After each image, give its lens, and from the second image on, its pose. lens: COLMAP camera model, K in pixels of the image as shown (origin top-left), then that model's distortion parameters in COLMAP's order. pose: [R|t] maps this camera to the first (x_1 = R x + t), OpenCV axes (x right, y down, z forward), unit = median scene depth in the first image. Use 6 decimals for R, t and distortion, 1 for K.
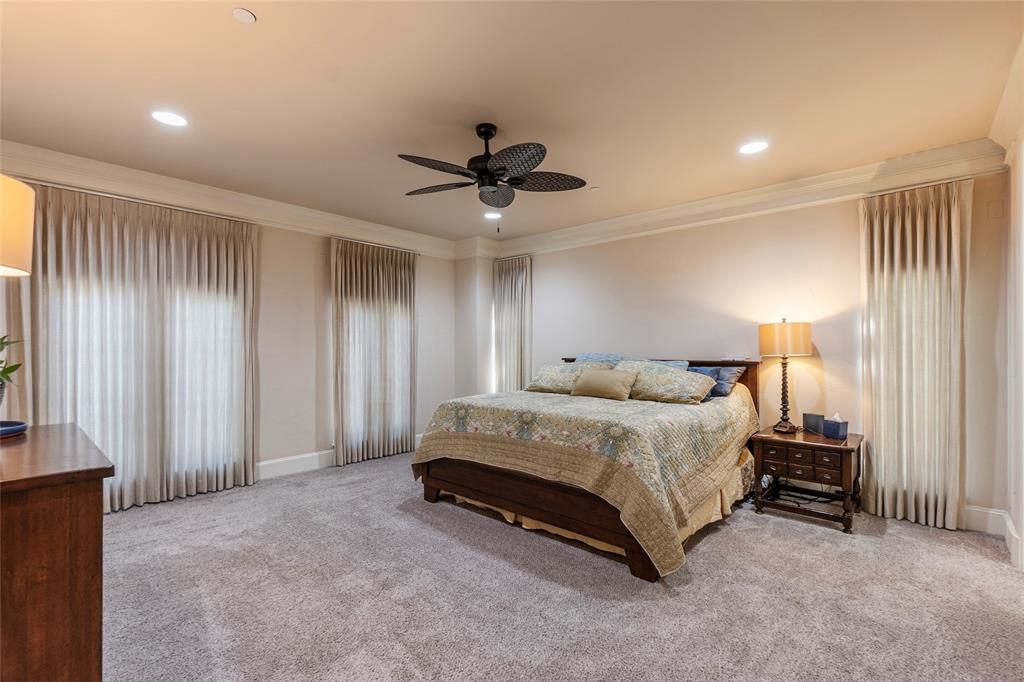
lens RADIAL K [[462.3, 0, 499.2], [0, 462.3, 353.7], [0, 0, 1]] dist [0.004737, -0.000769]
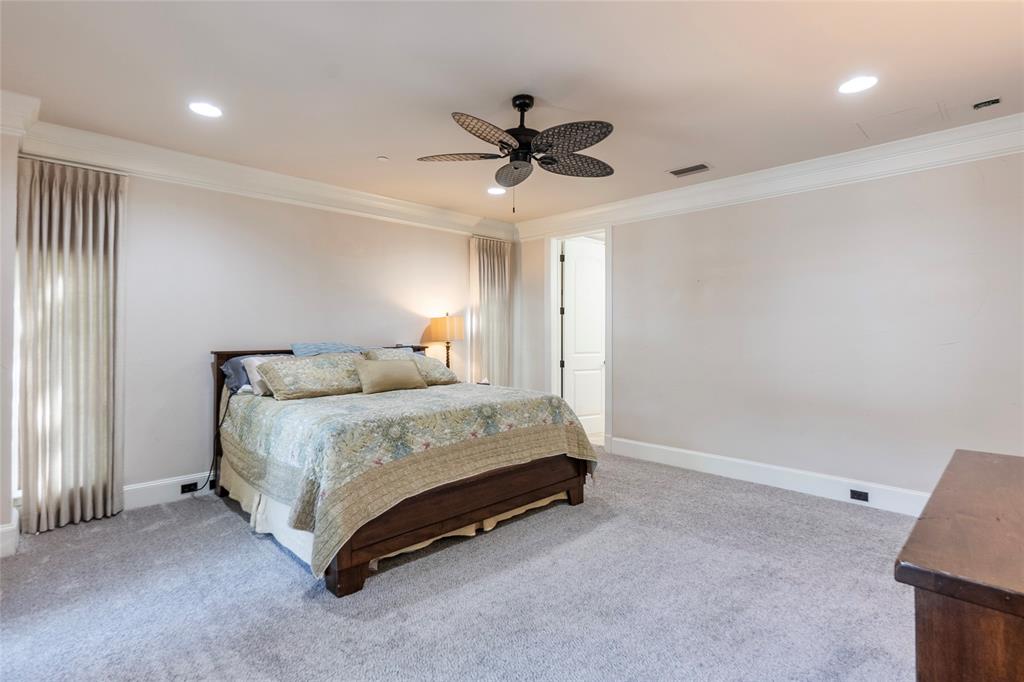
lens RADIAL K [[493.4, 0, 513.3], [0, 493.4, 329.1], [0, 0, 1]] dist [-0.000331, -0.000181]
pose [[0.040327, 0.005526, 0.999171, -0.926704], [0.011975, 0.999910, -0.006014, -0.022171], [-0.999115, 0.012208, 0.040257, 0.892451]]
